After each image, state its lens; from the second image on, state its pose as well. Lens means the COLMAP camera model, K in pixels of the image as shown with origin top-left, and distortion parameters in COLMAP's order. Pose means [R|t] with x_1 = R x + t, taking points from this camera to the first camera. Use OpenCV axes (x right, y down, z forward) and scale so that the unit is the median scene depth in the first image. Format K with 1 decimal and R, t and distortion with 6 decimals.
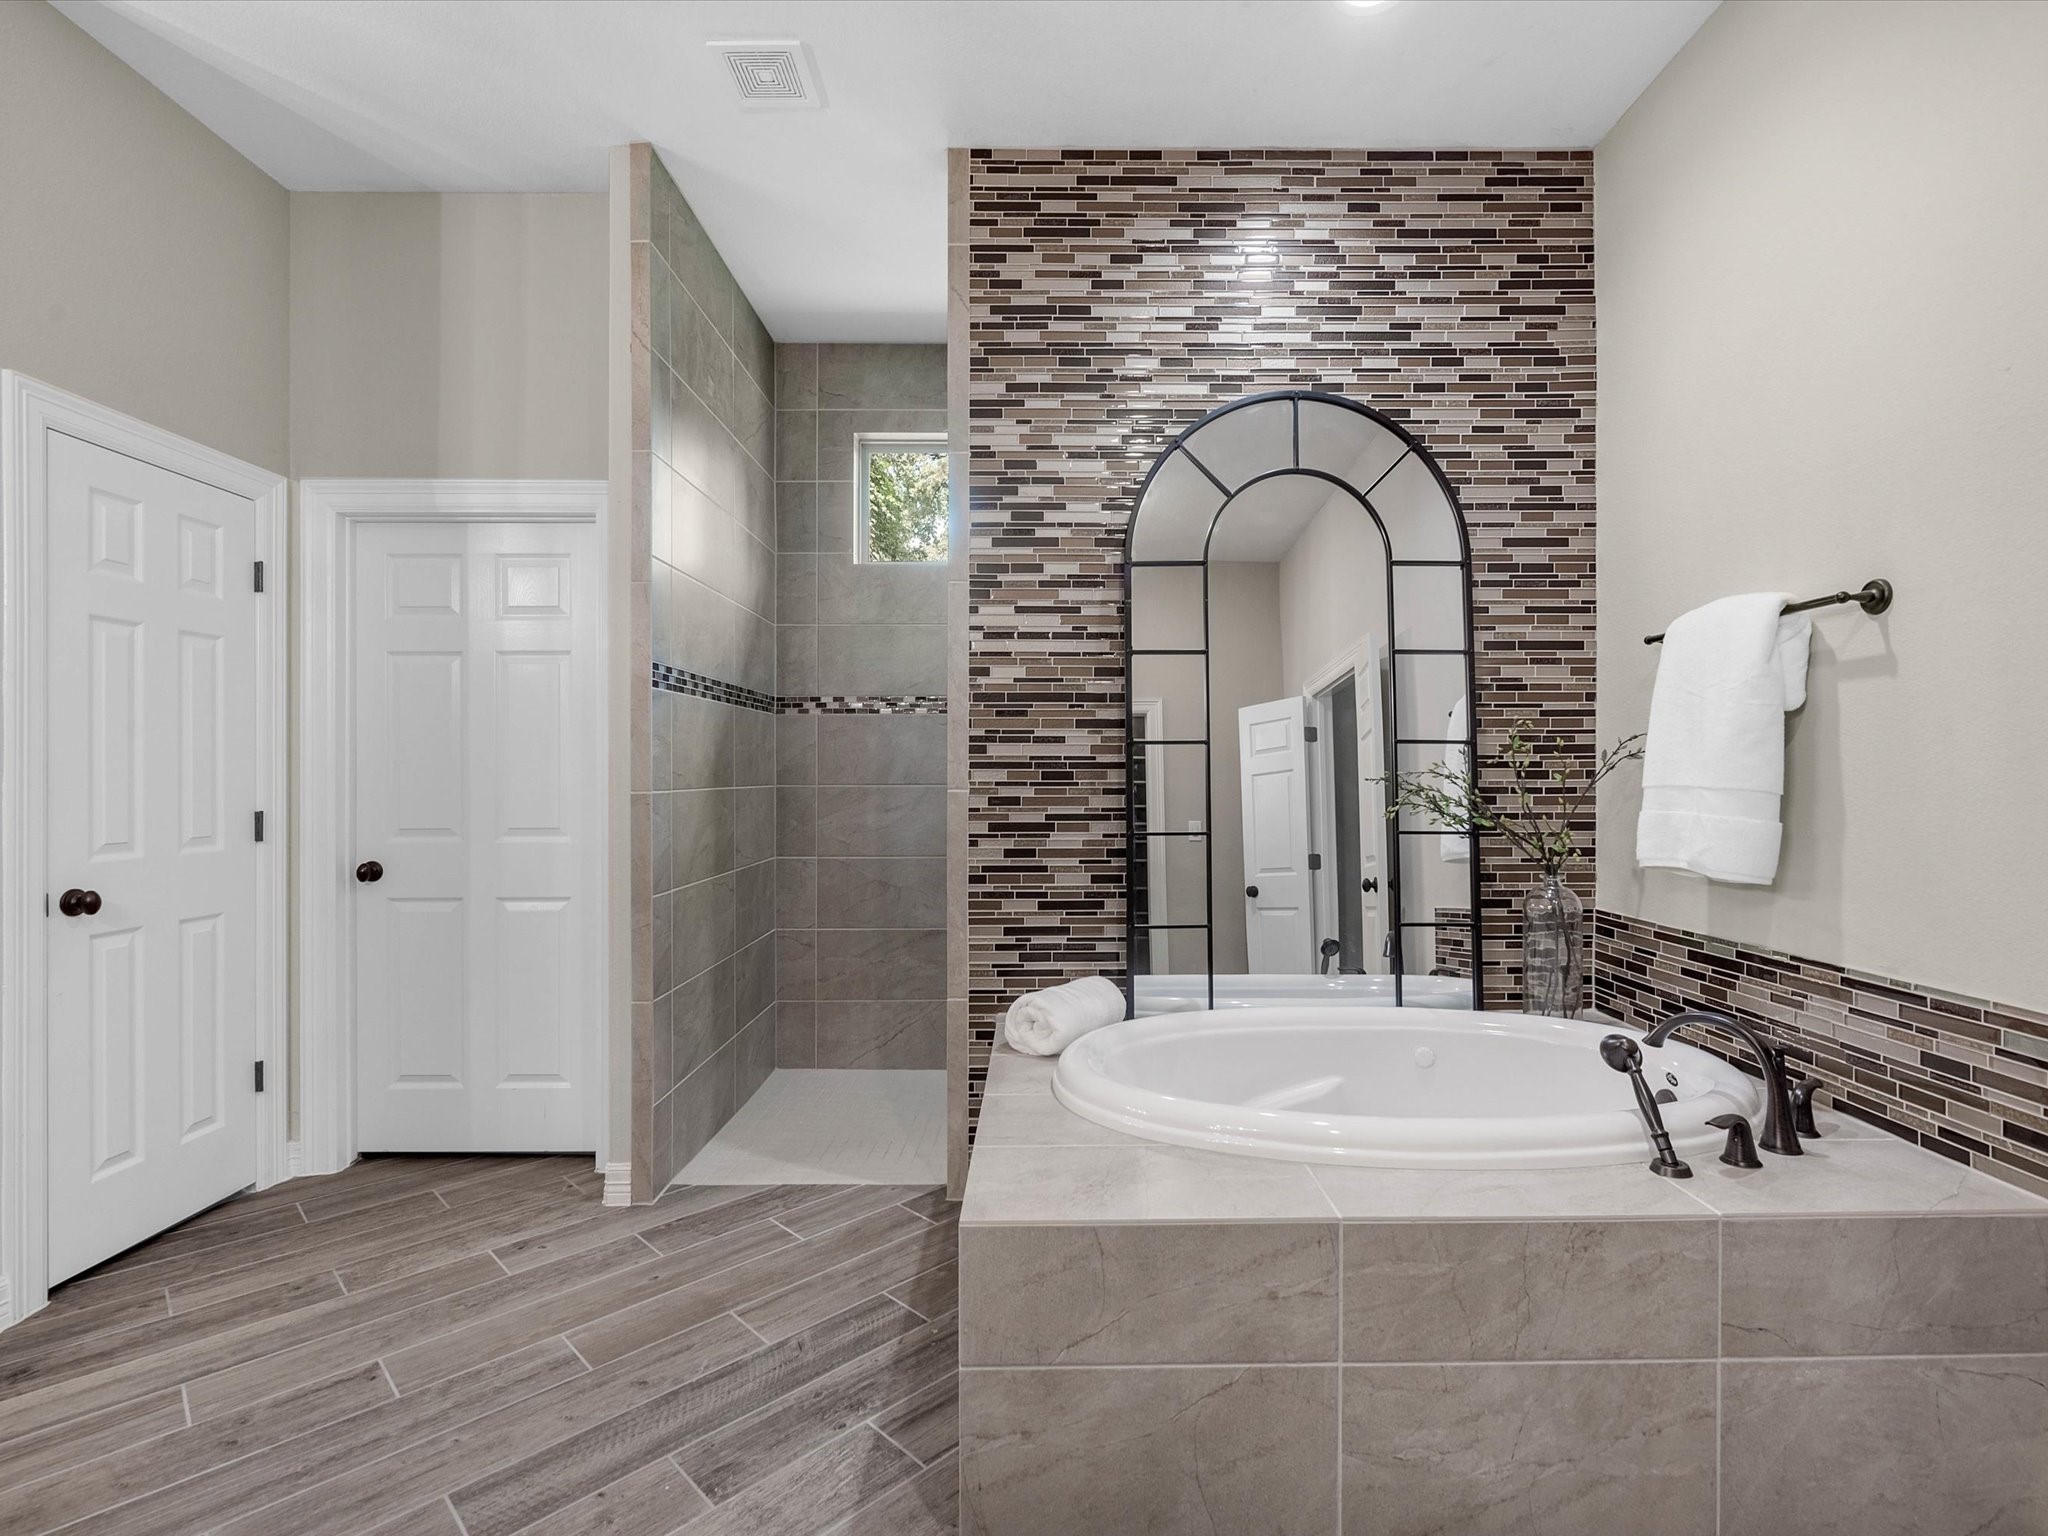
lens RADIAL K [[952.2, 0, 1033.2], [0, 952.2, 762.4], [0, 0, 1]] dist [-0.004504, -0.000107]
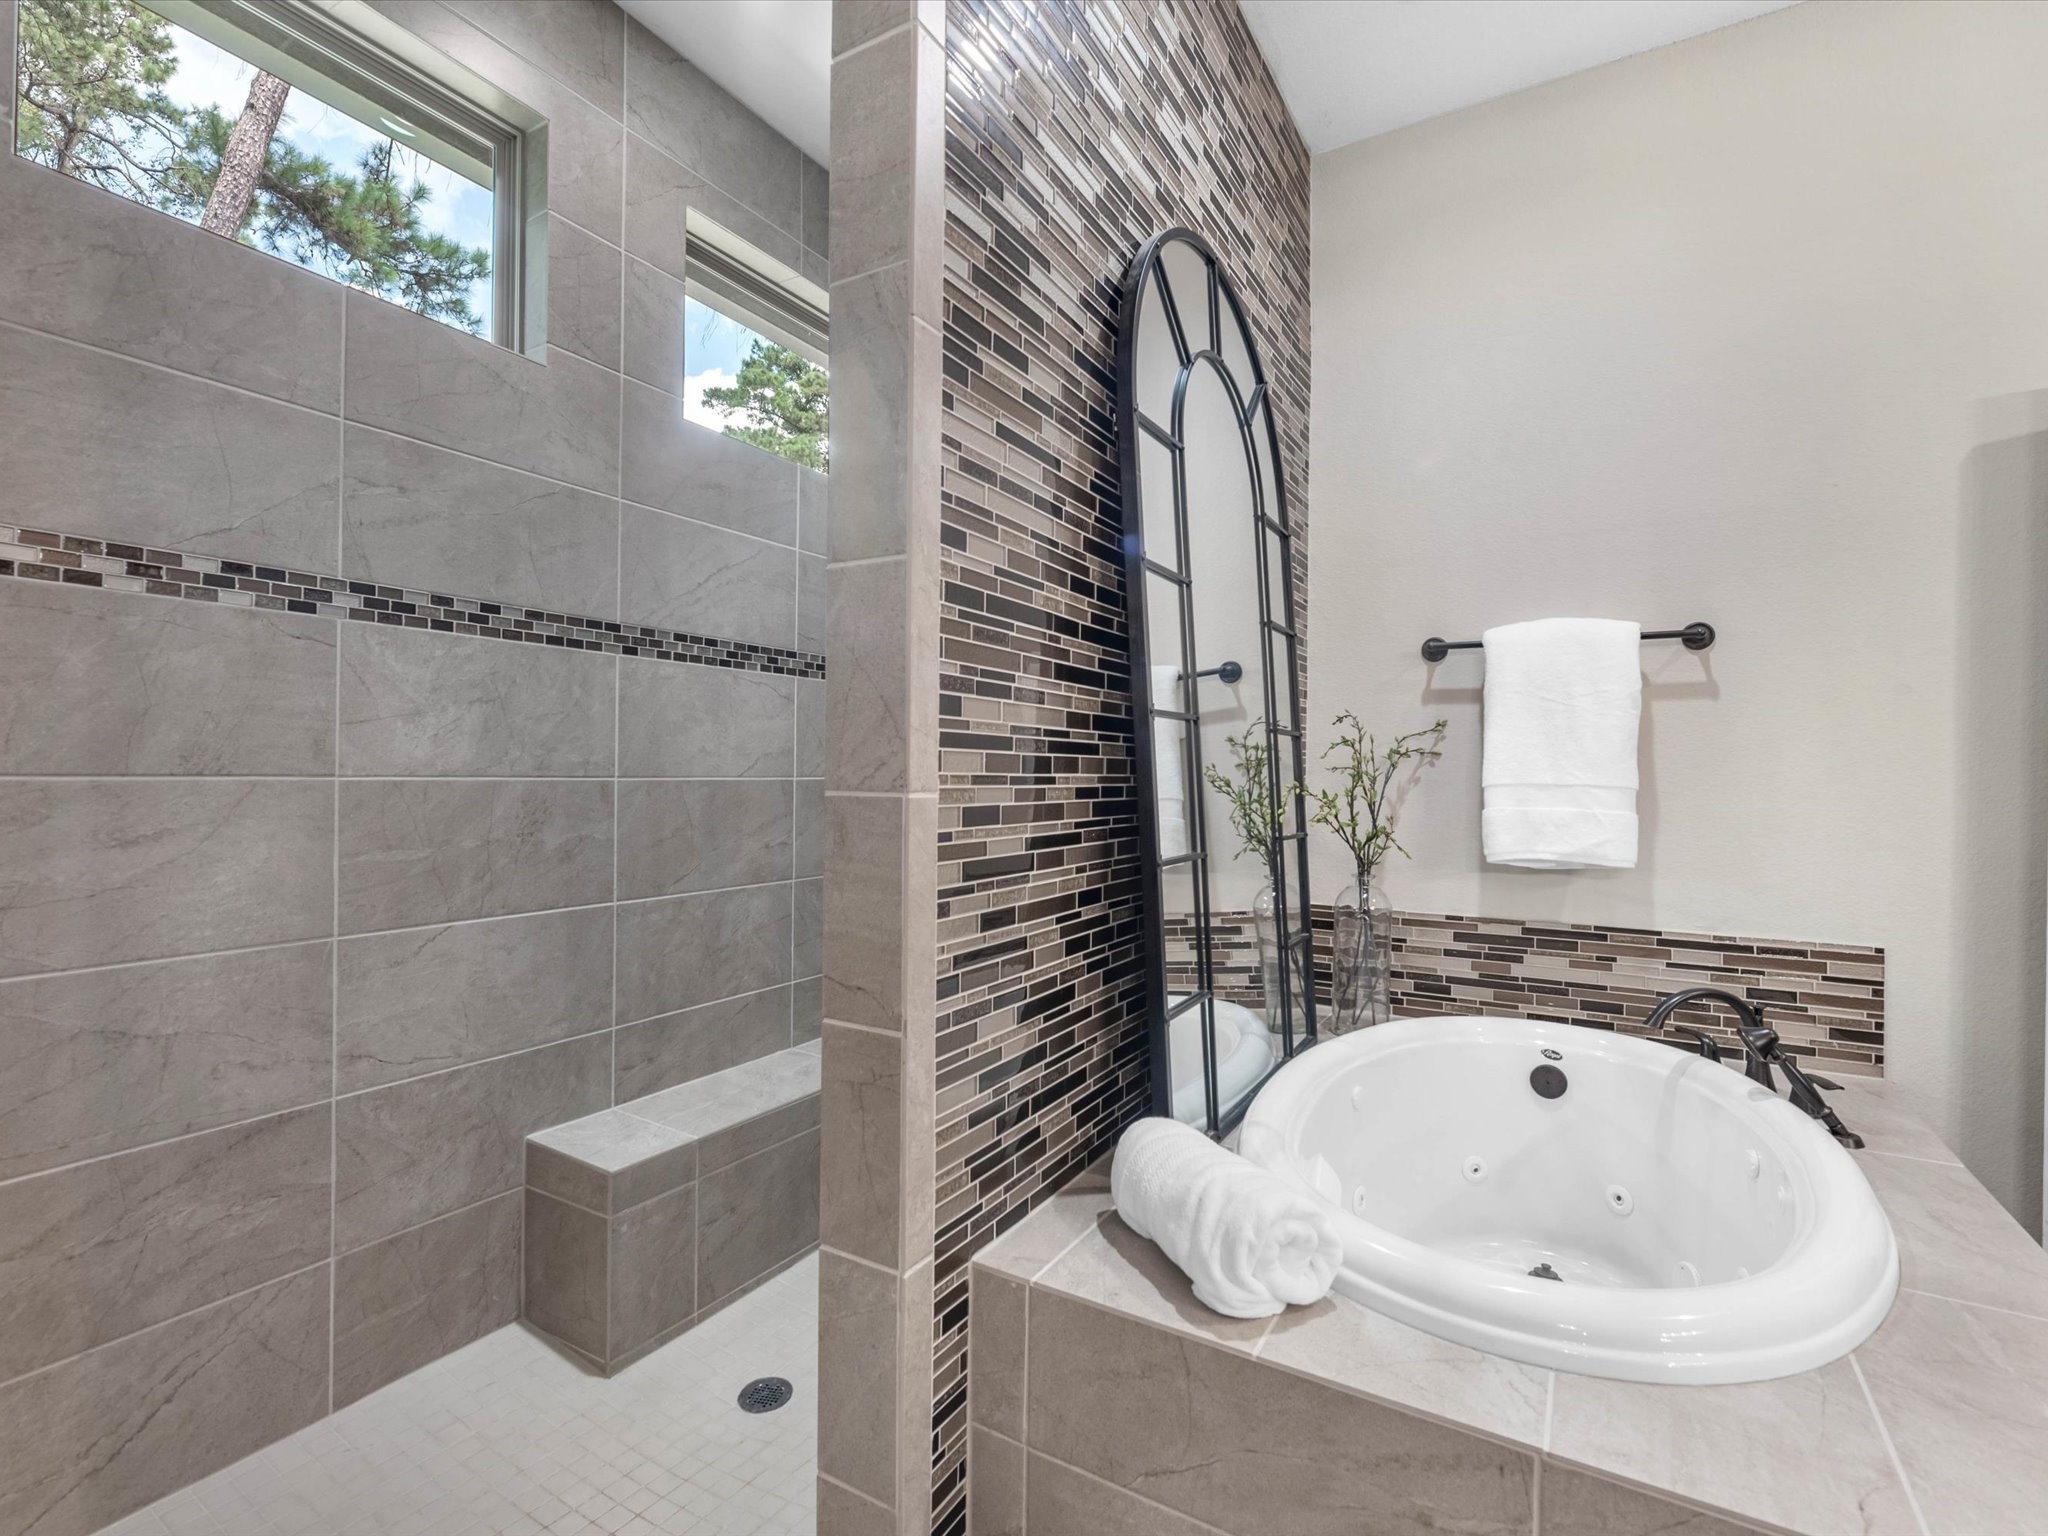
lens RADIAL K [[952.2, 0, 1024.6], [0, 952.2, 766.1], [0, 0, 1]] dist [-0.004504, -0.000107]
pose [[0.515643, 0.013281, 0.856700, -0.436185], [-0.025705, 0.999670, -0.000026, 0.014800], [-0.856418, -0.022008, 0.515814, 0.731811]]
